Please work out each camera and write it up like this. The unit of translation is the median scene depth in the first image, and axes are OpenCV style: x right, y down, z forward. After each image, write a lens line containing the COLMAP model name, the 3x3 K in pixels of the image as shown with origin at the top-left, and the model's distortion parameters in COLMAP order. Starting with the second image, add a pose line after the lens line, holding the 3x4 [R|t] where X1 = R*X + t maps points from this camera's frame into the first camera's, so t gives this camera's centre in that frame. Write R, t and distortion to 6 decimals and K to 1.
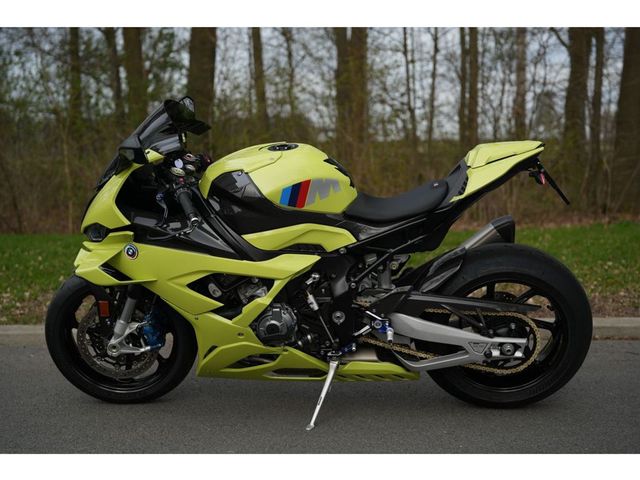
lens RADIAL K [[876.9, 0, 319.1], [0, 876.9, 244.1], [0, 0, 1]] dist [0.062996, 0.000000]
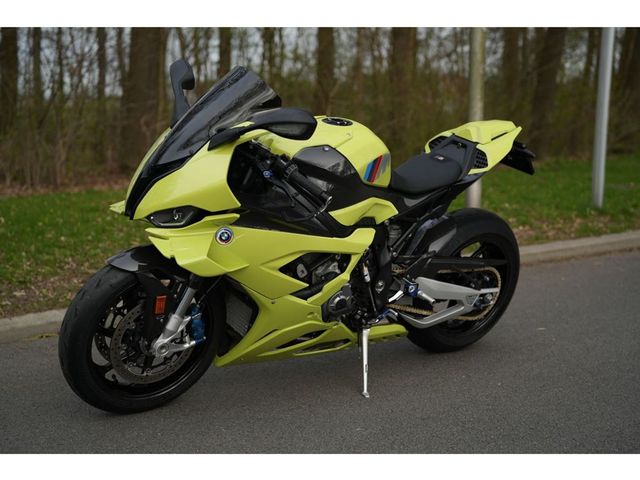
lens RADIAL K [[876.9, 0, 313.0], [0, 876.9, 261.2], [0, 0, 1]] dist [0.062996, 0.000000]
pose [[0.771460, -0.083407, 0.630787, -0.701903], [0.043573, 0.995969, 0.078404, -0.032149], [-0.634784, -0.033000, 0.771985, 0.246547]]
